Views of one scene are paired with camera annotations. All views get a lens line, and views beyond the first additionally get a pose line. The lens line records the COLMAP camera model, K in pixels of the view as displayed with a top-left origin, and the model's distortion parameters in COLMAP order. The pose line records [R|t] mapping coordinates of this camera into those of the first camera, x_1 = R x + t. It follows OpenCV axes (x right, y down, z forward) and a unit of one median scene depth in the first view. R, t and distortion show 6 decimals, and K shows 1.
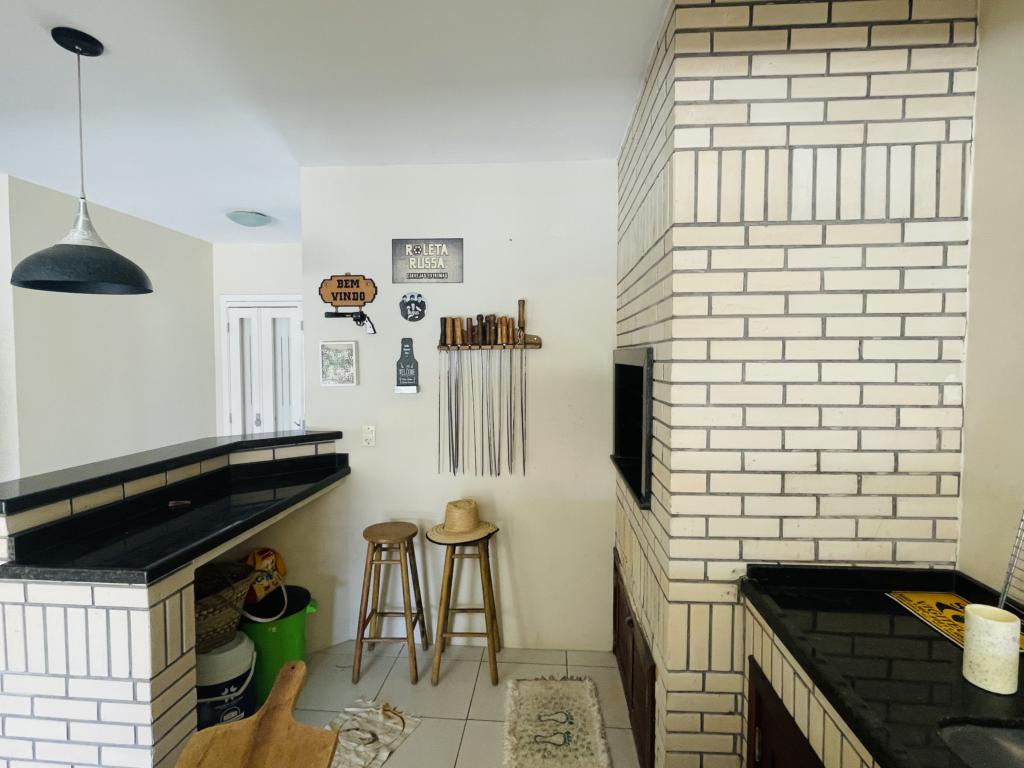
lens RADIAL K [[525.0, 0, 512.9], [0, 525.0, 380.6], [0, 0, 1]] dist [-0.003248, -0.000550]
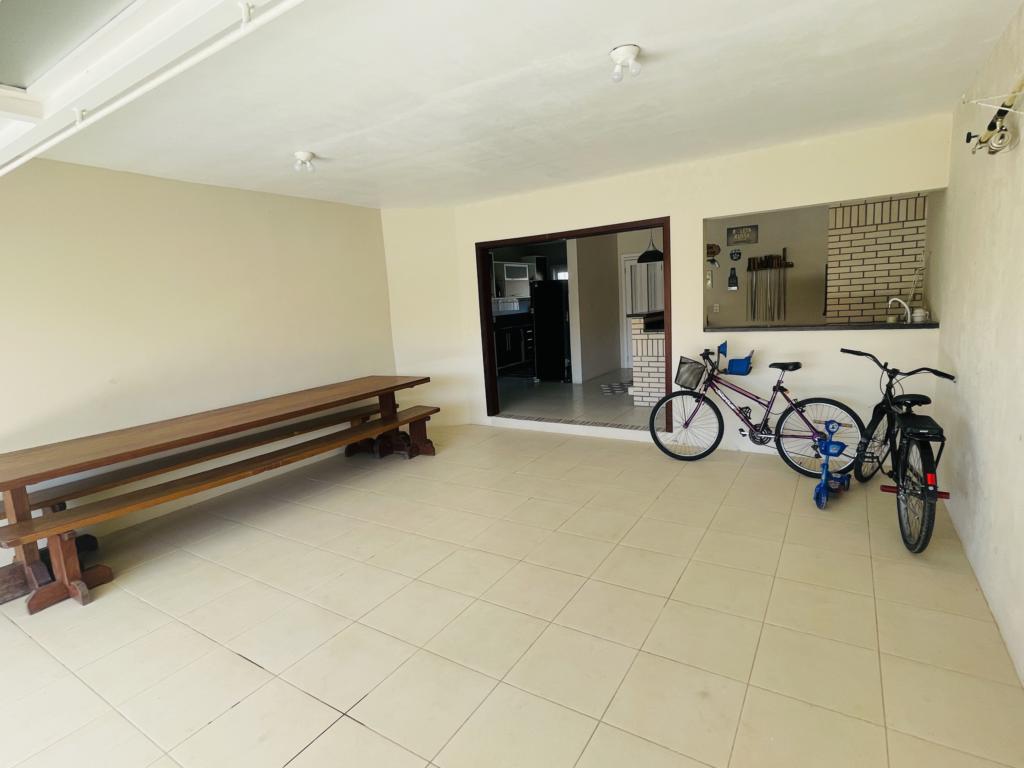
lens RADIAL K [[525.0, 0, 507.0], [0, 525.0, 378.8], [0, 0, 1]] dist [-0.003248, -0.000550]
pose [[0.880587, 0.014094, -0.473676, 0.044167], [0.044172, 0.992765, 0.111656, 0.123208], [0.471822, -0.119246, 0.873593, -1.836386]]
